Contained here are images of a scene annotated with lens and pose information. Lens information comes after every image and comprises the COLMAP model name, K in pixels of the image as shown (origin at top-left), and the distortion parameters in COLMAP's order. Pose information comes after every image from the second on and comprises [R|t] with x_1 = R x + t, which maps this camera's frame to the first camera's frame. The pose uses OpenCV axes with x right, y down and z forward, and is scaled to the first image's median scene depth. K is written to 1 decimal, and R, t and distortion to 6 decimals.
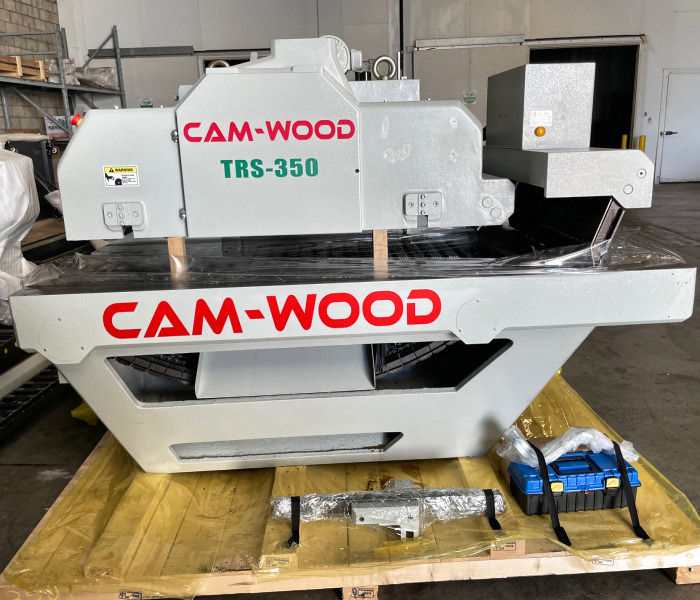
lens RADIAL K [[632.1, 0, 350.0], [0, 632.1, 300.0], [0, 0, 1]] dist [0.047237, -0.067349]
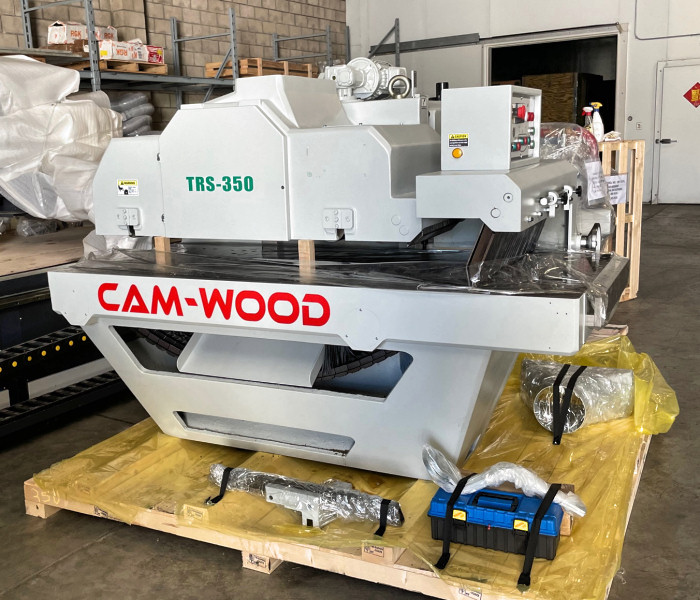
lens RADIAL K [[838.0, 0, 350.0], [0, 838.0, 300.0], [0, 0, 1]] dist [0.027849, 0.034511]
pose [[0.857137, 0.091073, -0.506973, 0.912798], [-0.114300, 0.993336, -0.014804, 0.007700], [0.502246, 0.070637, 0.861835, -0.238889]]
